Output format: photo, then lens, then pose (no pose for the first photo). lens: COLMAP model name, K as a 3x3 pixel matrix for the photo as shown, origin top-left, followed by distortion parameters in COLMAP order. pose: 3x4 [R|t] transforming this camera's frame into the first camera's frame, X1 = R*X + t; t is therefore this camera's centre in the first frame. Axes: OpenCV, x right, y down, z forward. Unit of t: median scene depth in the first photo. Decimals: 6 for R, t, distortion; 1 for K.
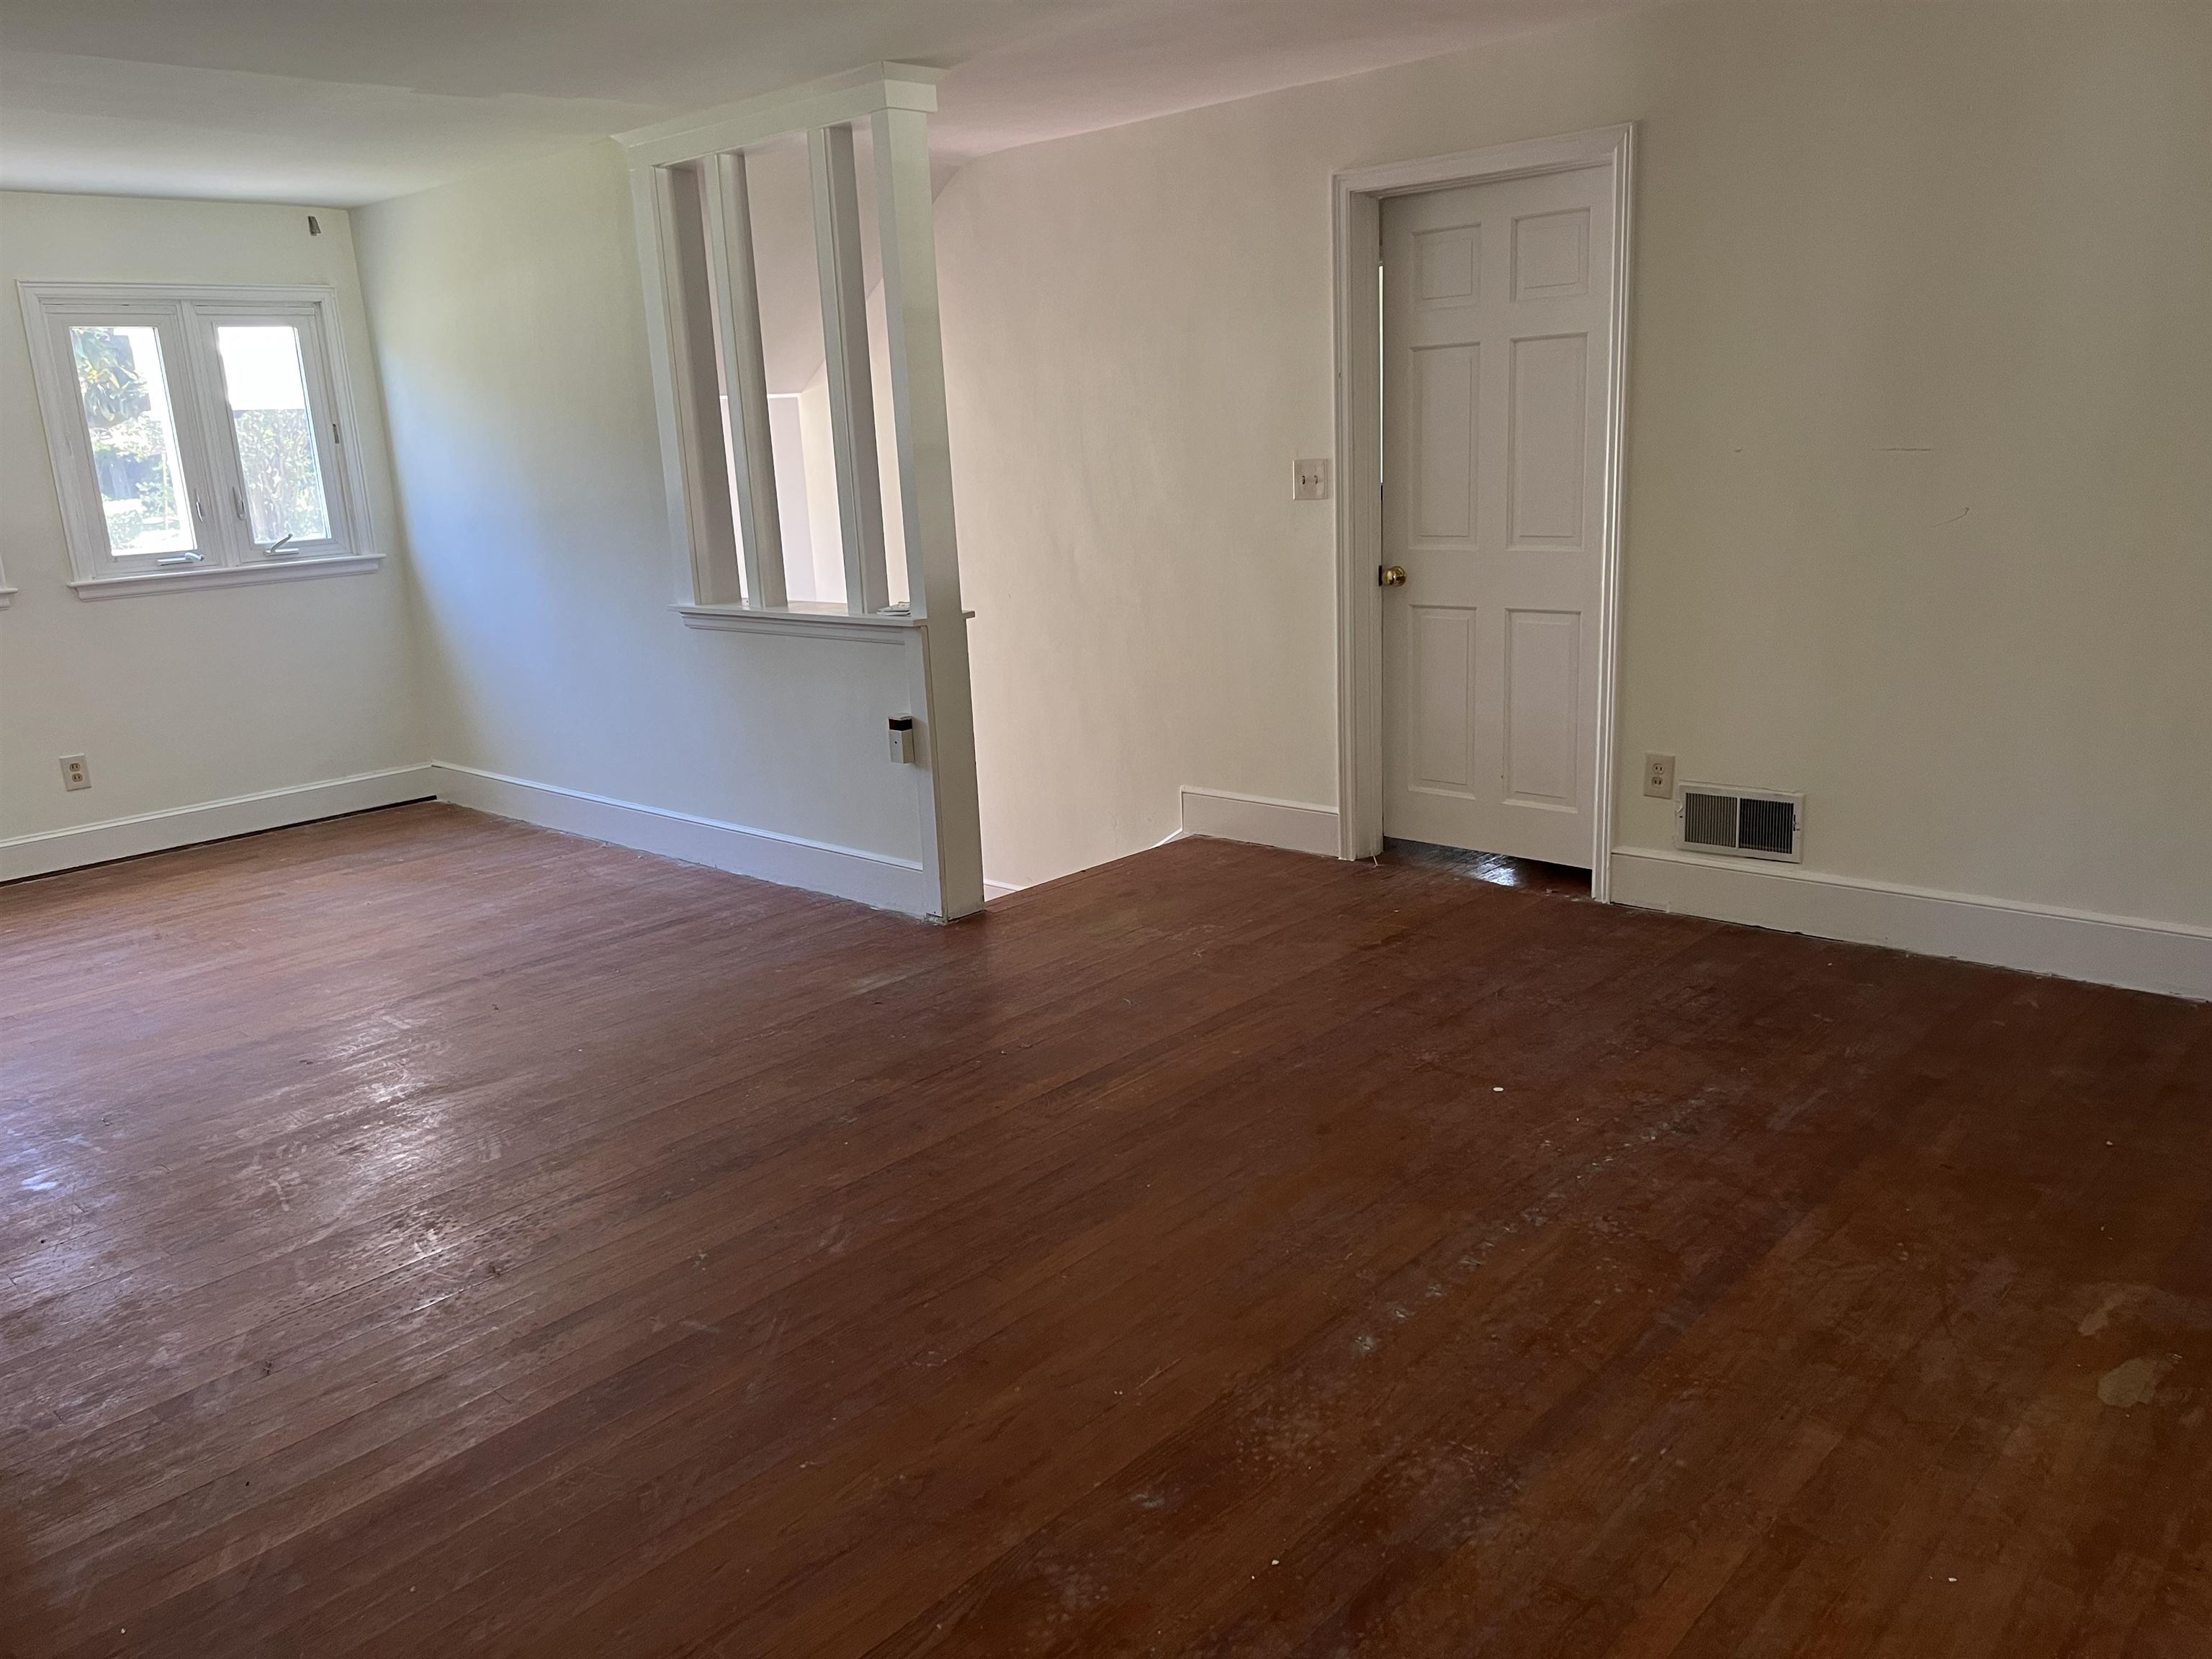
lens RADIAL K [[1660.2, 0, 1094.0], [0, 1660.2, 830.4], [0, 0, 1]] dist [0.059179, -0.053044]
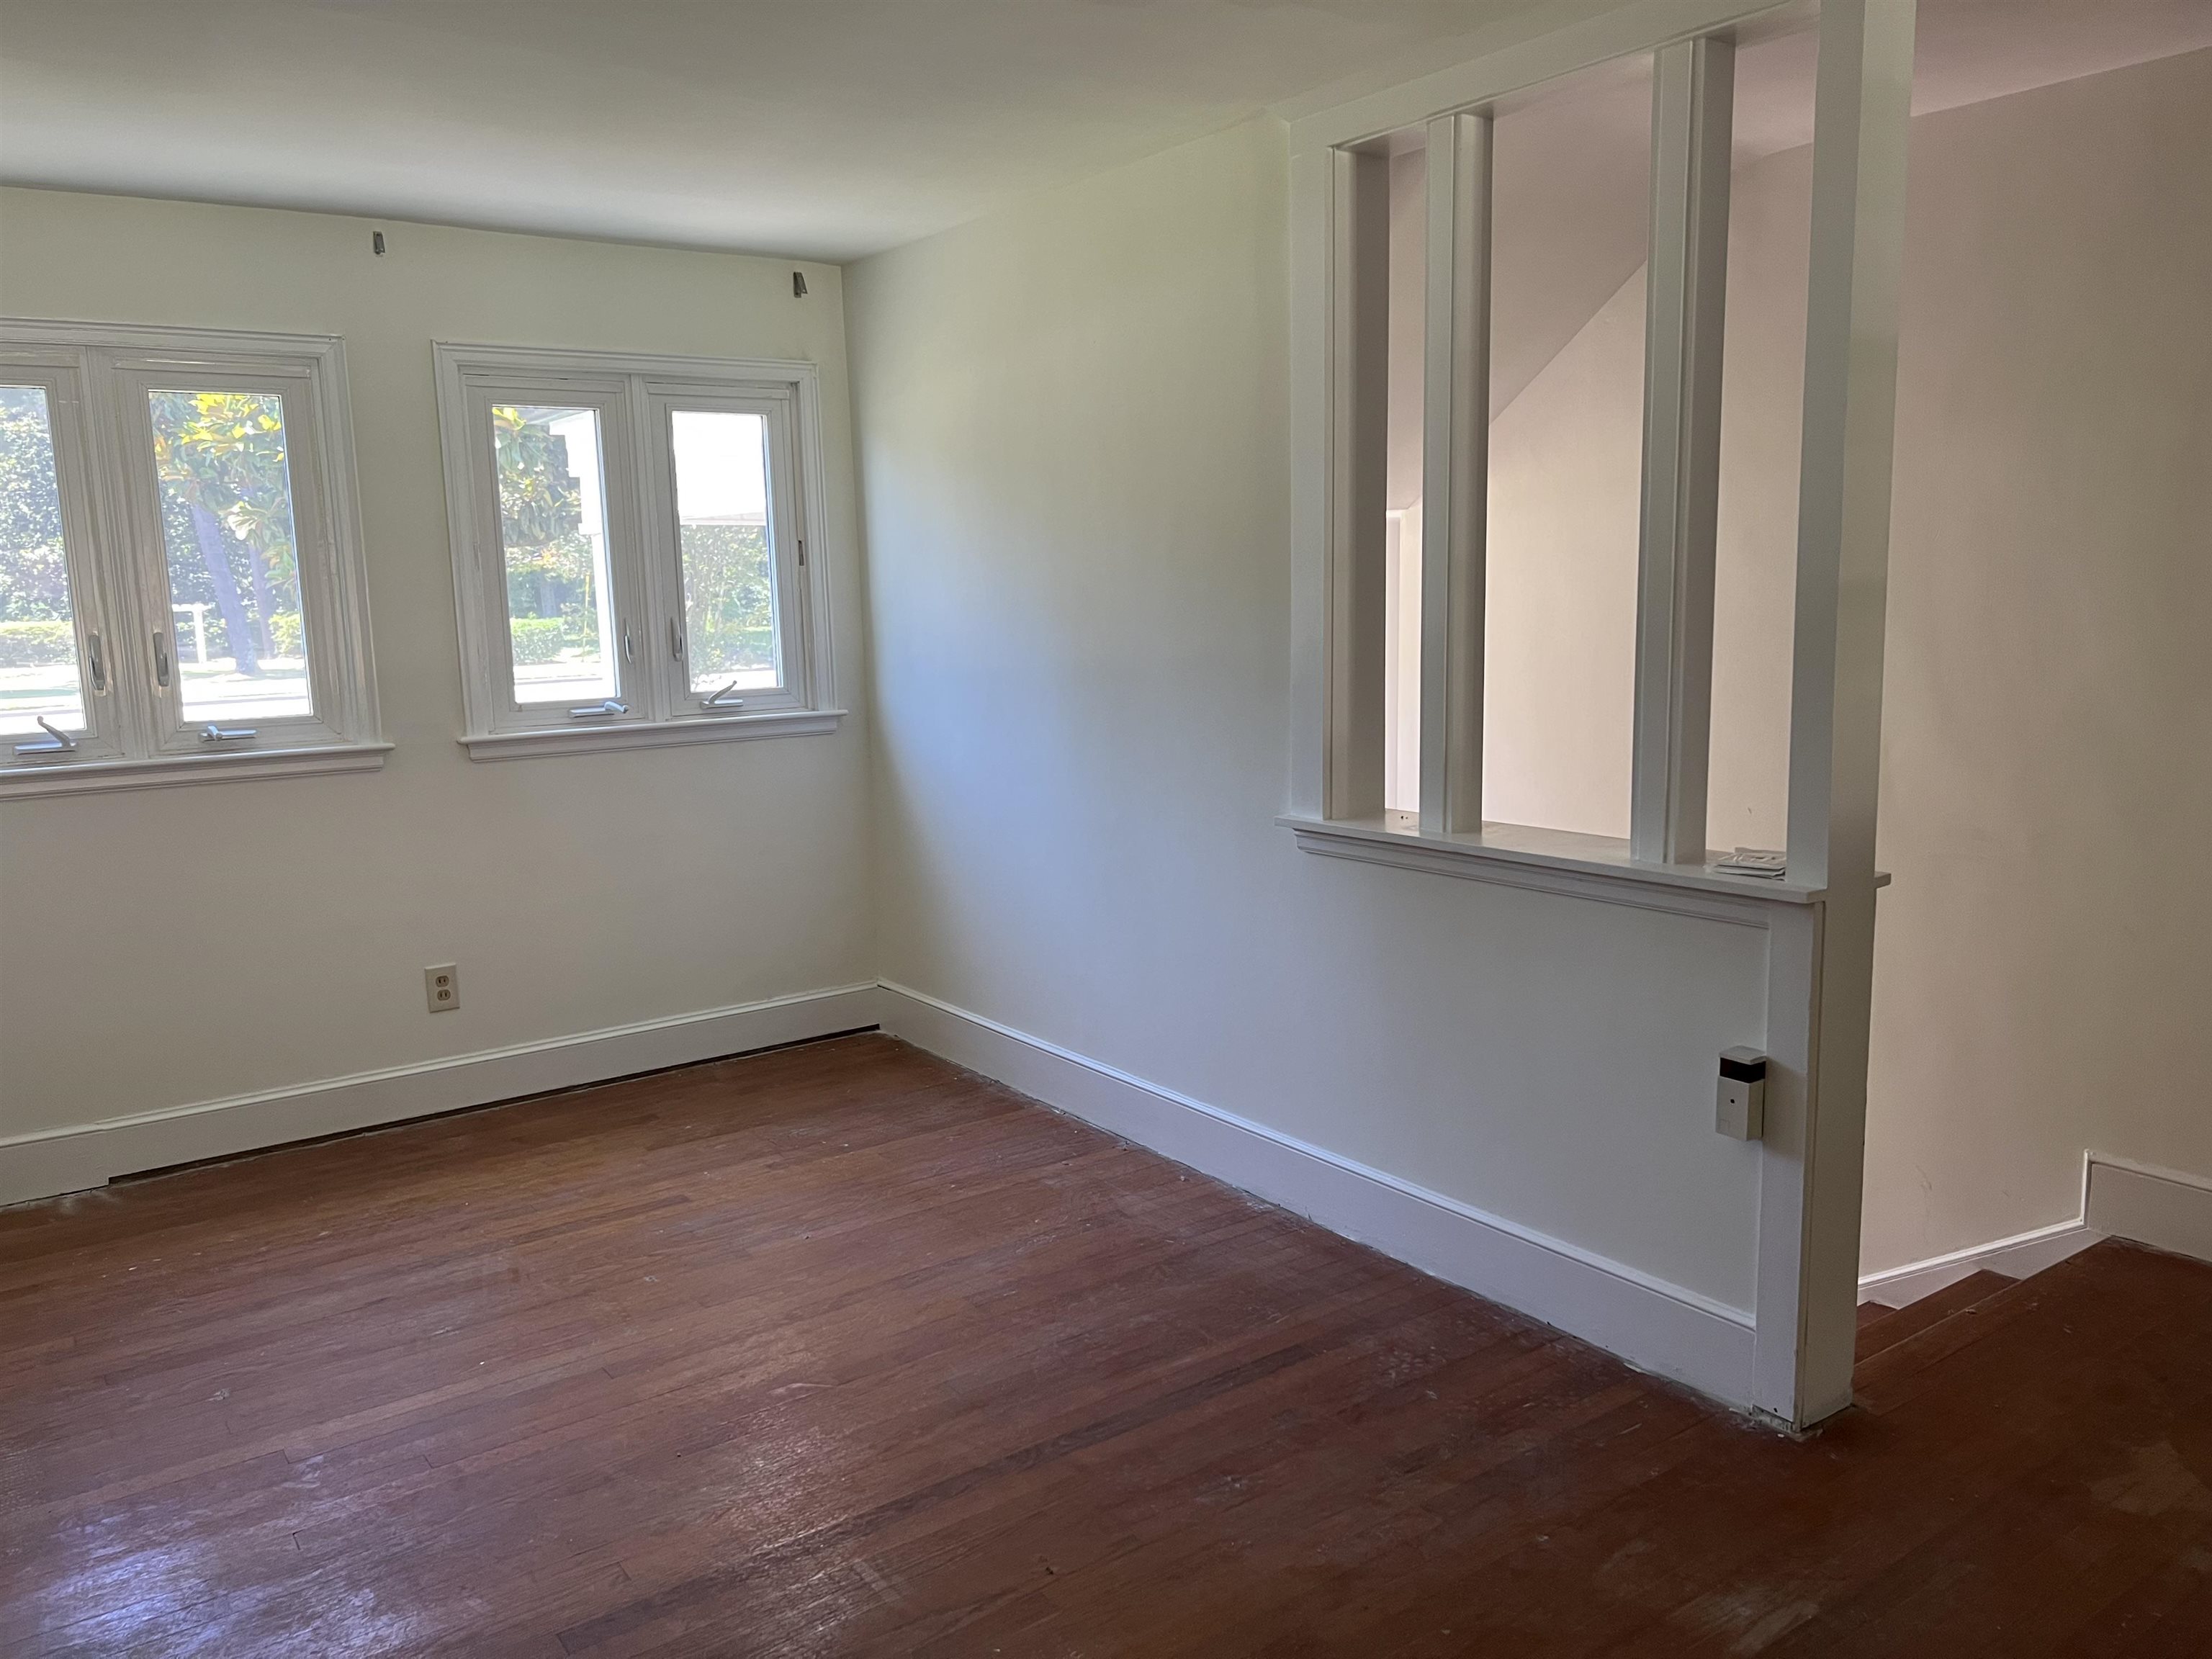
lens RADIAL K [[1660.2, 0, 1121.1], [0, 1660.2, 834.0], [0, 0, 1]] dist [0.059179, -0.053044]
pose [[0.981850, 0.055065, -0.181490, -0.188703], [-0.069256, 0.994939, -0.072801, -0.073430], [0.176563, 0.084049, 0.980694, 0.338190]]
